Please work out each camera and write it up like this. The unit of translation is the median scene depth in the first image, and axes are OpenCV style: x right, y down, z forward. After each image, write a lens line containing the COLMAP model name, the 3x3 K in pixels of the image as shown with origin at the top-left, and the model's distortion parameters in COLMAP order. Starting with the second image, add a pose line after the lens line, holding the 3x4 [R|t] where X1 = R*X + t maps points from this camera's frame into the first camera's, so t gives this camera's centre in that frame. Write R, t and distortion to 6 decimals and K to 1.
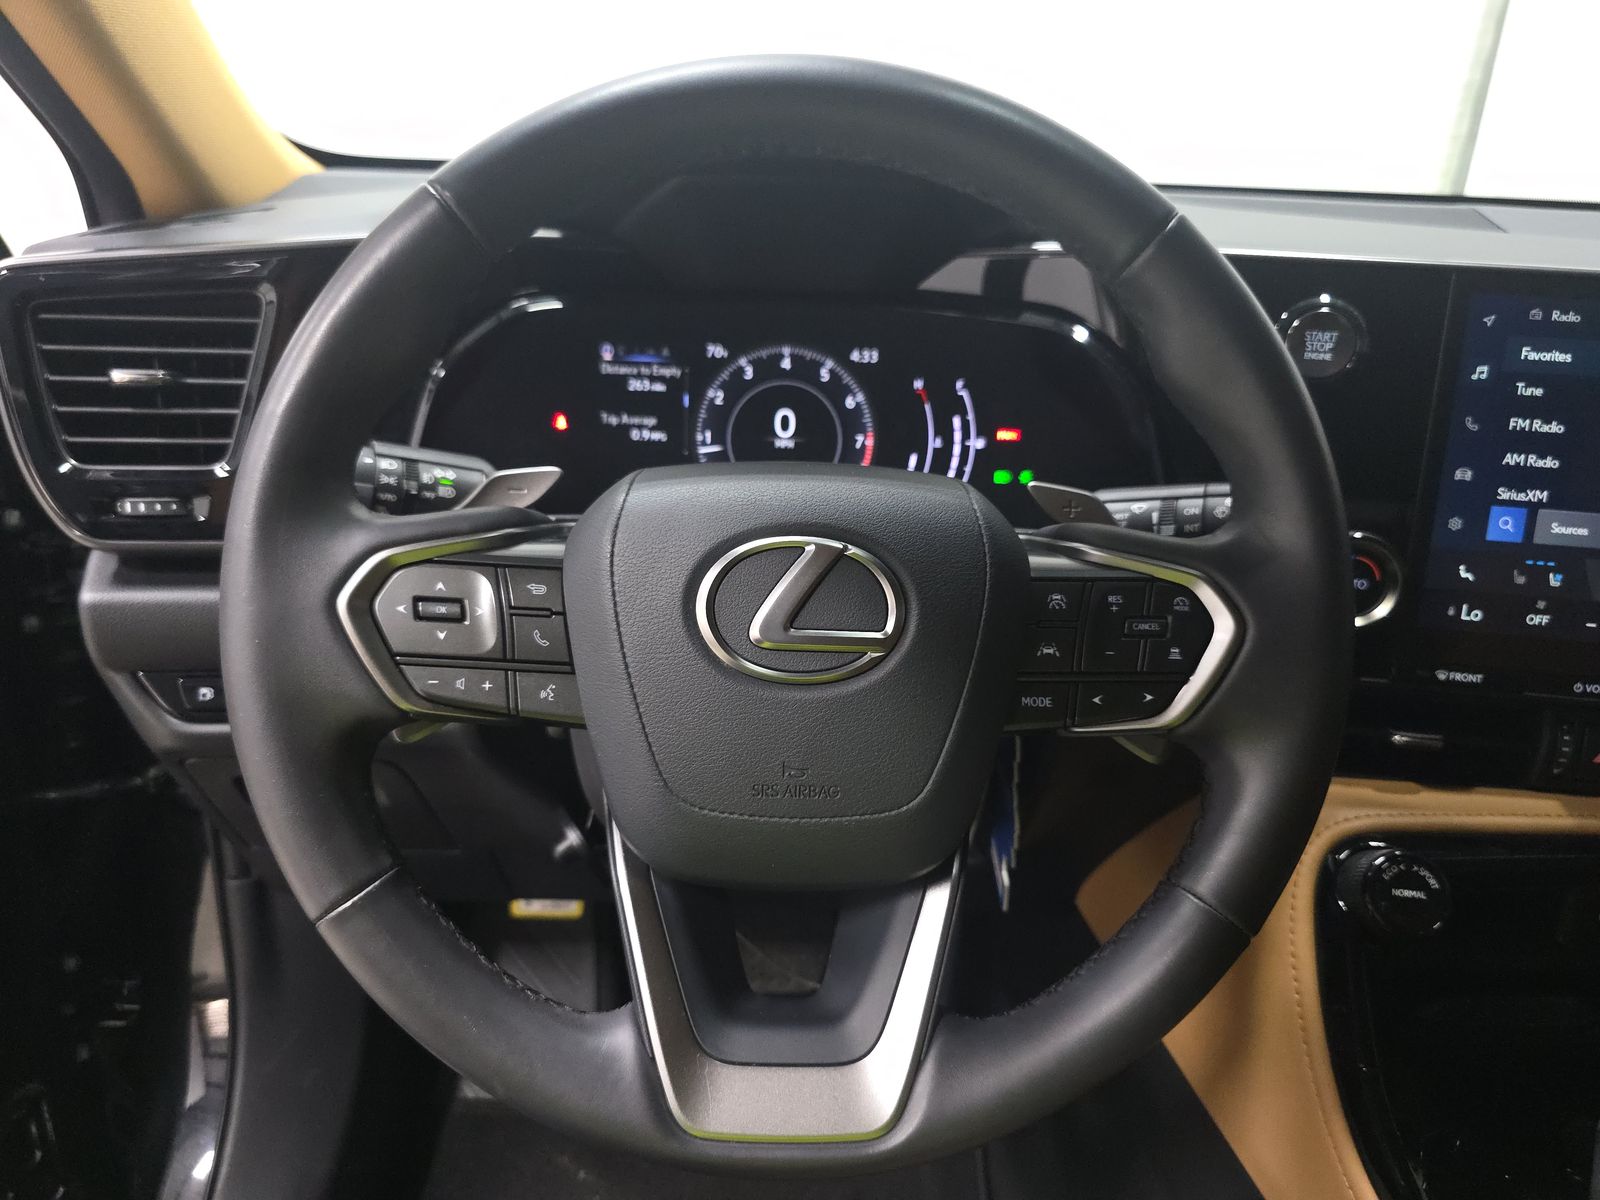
lens RADIAL K [[1086.9, 0, 800.0], [0, 1086.9, 600.0], [0, 0, 1]] dist [-0.001657, -0.007144]
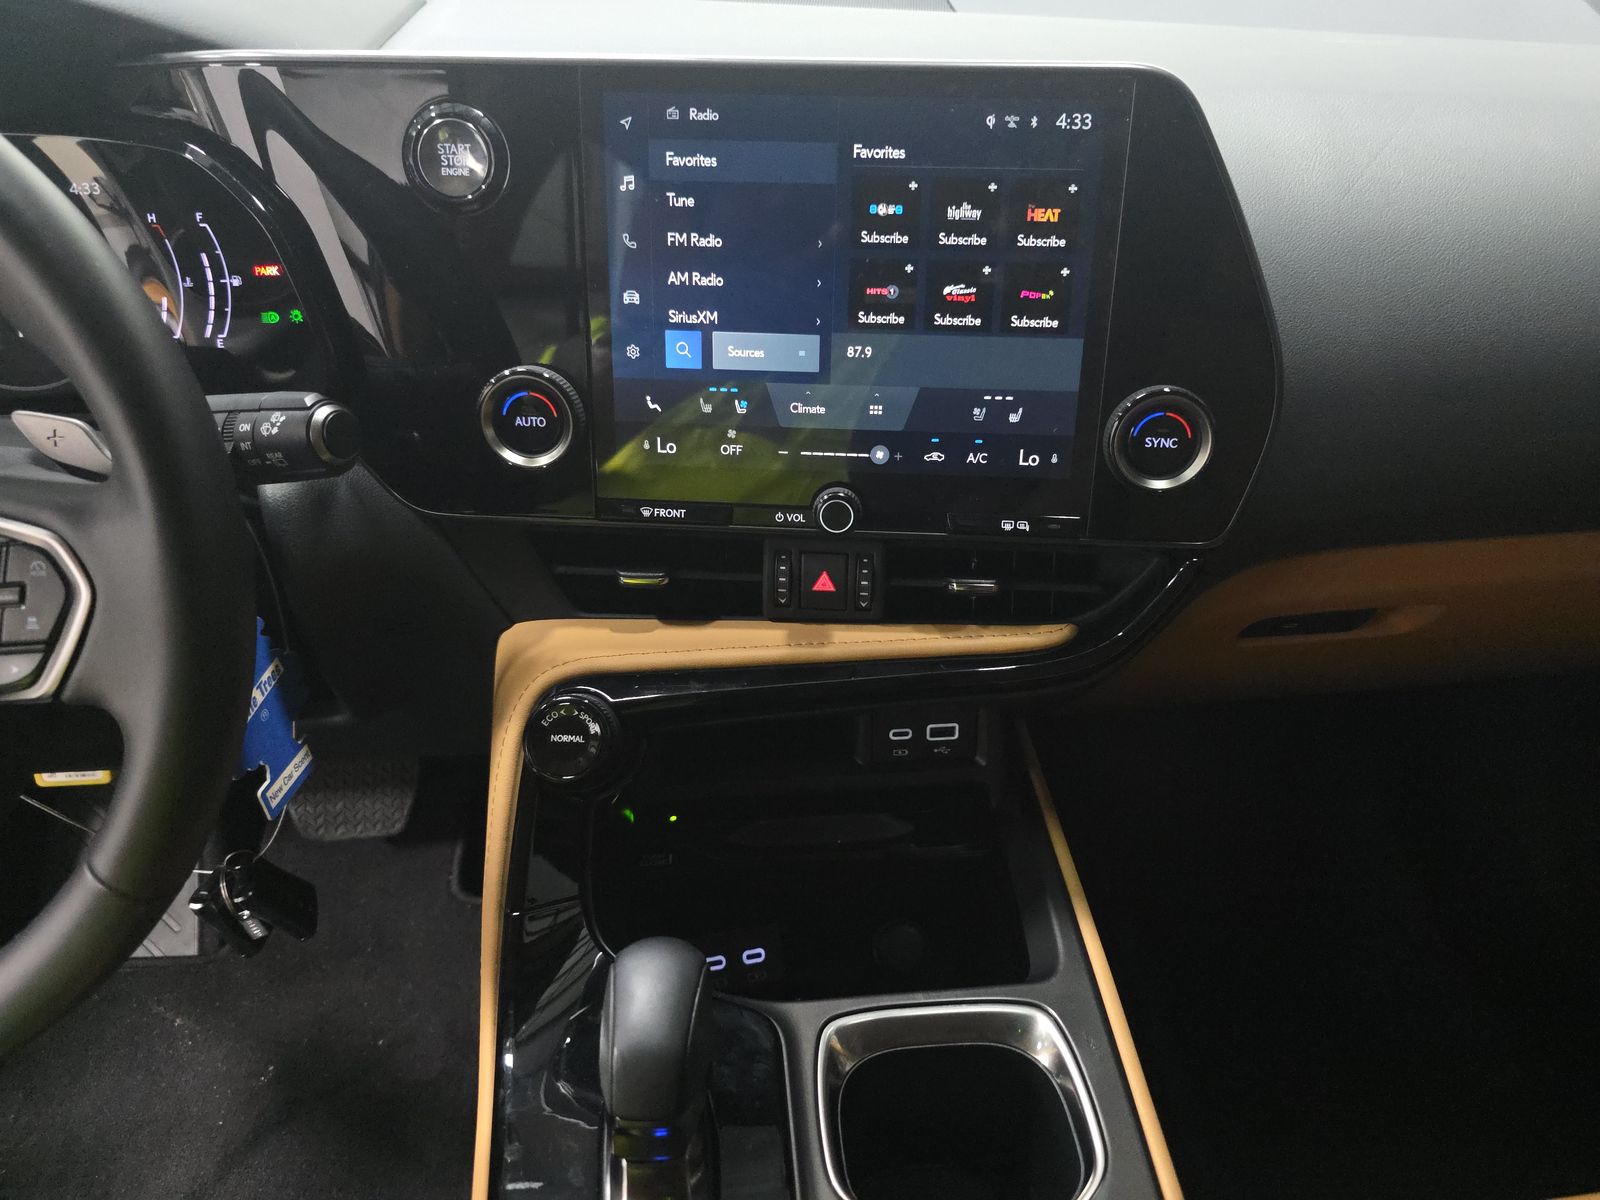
lens RADIAL K [[1086.9, 0, 800.0], [0, 1086.9, 600.0], [0, 0, 1]] dist [-0.001657, -0.007144]
pose [[0.996616, -0.063050, 0.052729, 0.672272], [0.053502, 0.984647, 0.166155, -0.006814], [-0.062395, -0.162772, 0.984689, 0.027997]]
